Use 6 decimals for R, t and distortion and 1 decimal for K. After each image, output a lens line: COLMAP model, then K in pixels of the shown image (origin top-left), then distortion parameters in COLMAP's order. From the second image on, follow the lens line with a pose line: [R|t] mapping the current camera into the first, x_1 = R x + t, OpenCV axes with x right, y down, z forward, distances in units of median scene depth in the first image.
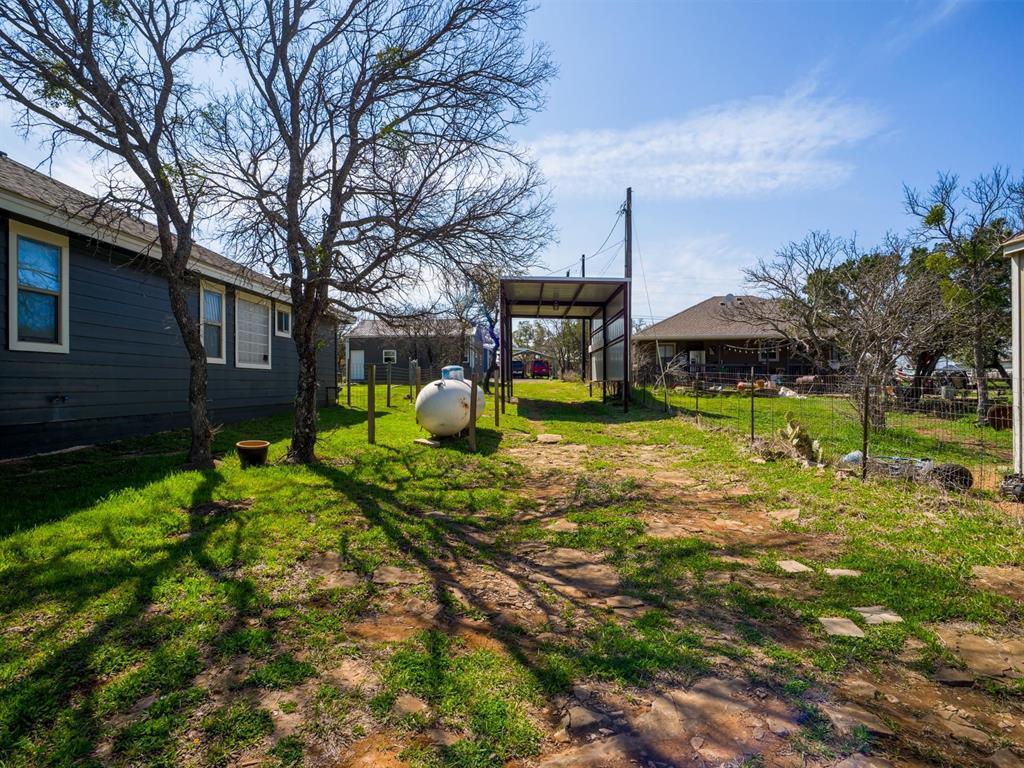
lens RADIAL K [[553.1, 0, 512.9], [0, 553.1, 382.6], [0, 0, 1]] dist [-0.022137, 0.005995]
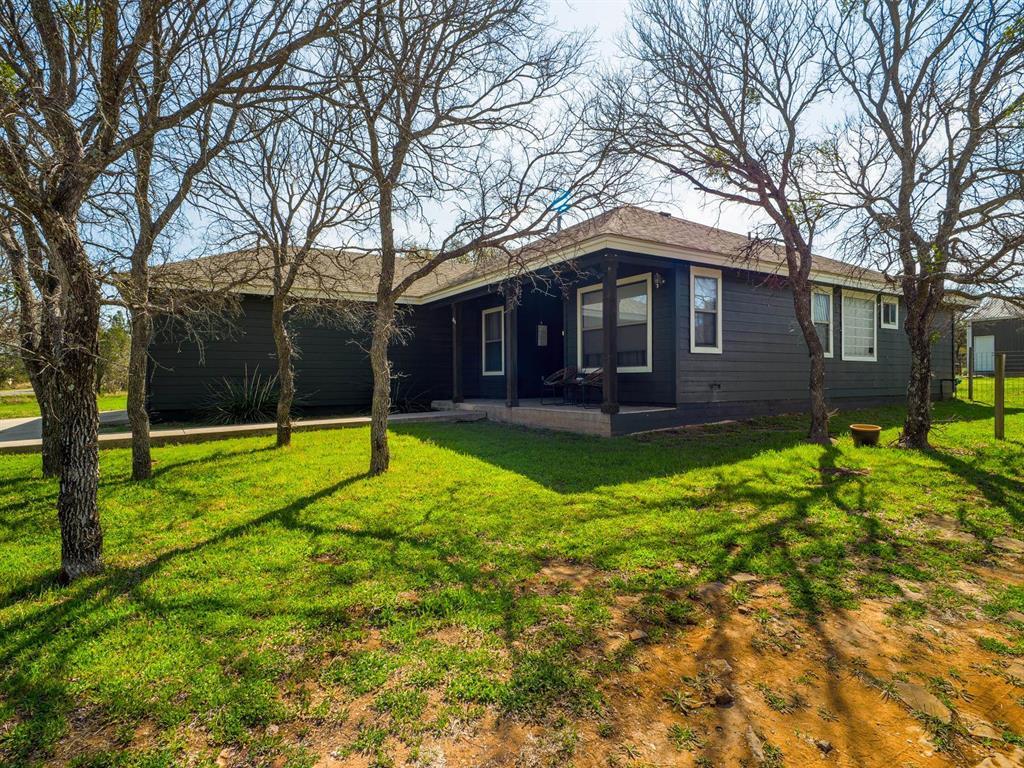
lens RADIAL K [[553.1, 0, 511.8], [0, 553.1, 382.9], [0, 0, 1]] dist [-0.022137, 0.005995]
pose [[0.549892, 0.006966, -0.835207, 0.075466], [0.003628, 0.999936, 0.010728, 0.004824], [0.835228, -0.008929, 0.549831, -0.242616]]
